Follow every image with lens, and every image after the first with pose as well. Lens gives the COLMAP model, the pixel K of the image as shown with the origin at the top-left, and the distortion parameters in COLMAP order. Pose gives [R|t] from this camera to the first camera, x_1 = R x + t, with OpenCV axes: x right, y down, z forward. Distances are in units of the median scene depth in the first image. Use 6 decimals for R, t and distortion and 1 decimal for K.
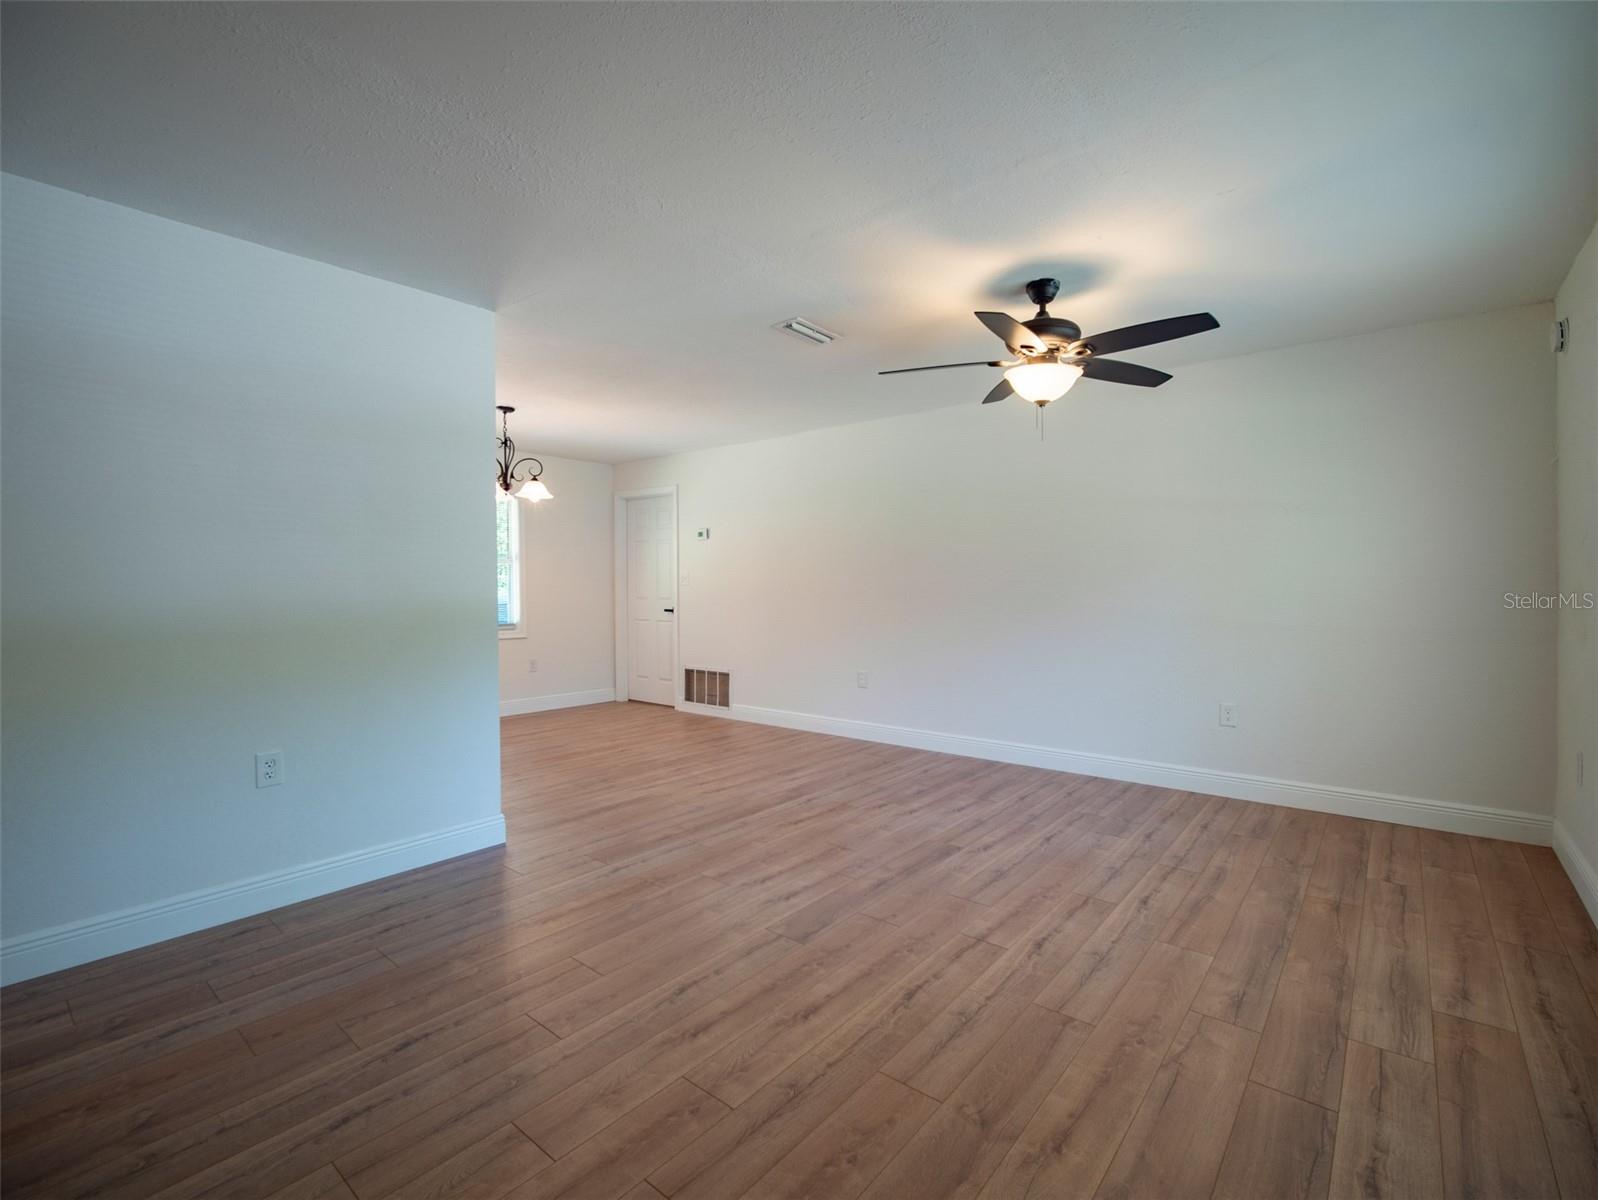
lens RADIAL K [[737.7, 0, 826.0], [0, 737.7, 600.4], [0, 0, 1]] dist [-0.001866, -0.000716]
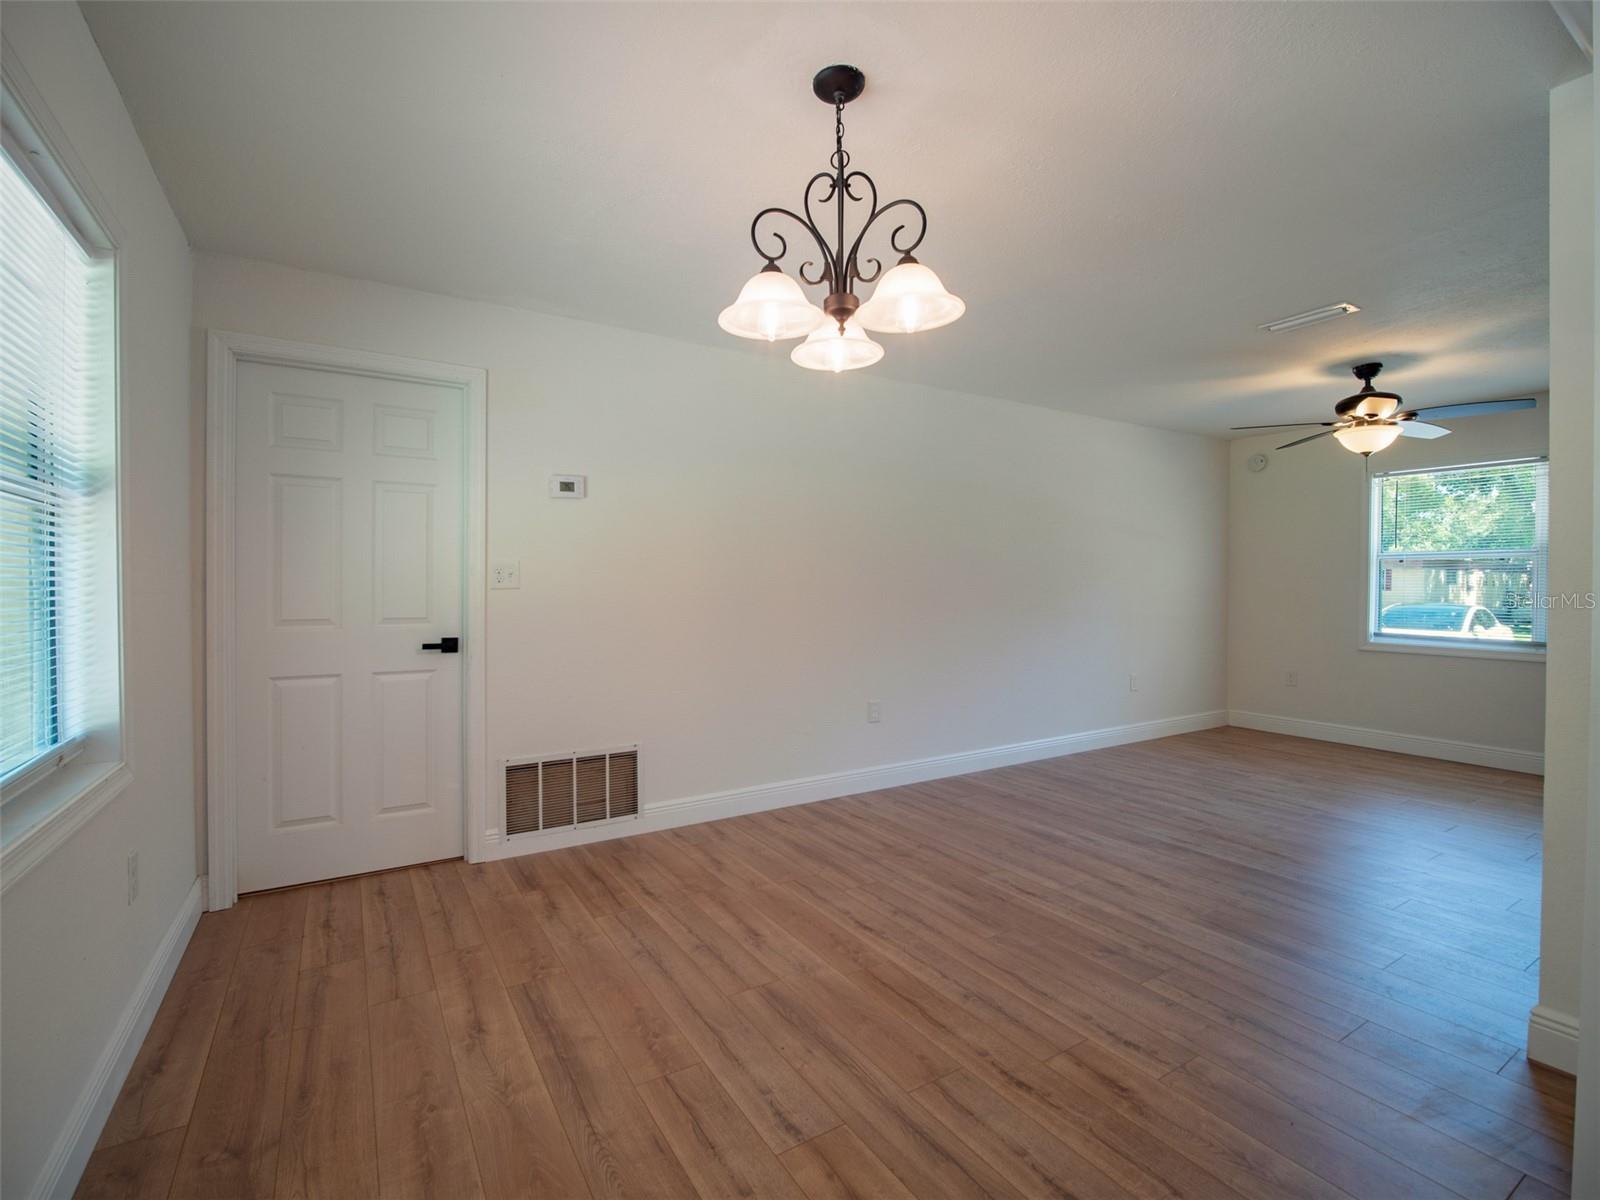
lens RADIAL K [[726.8, 0, 792.0], [0, 726.8, 589.9], [0, 0, 1]] dist [-0.020221, -0.000379]
pose [[0.344433, 0.004584, 0.938800, -0.803395], [0.022534, 0.999660, -0.013149, -0.012099], [-0.938540, 0.025683, 0.344212, 0.959782]]
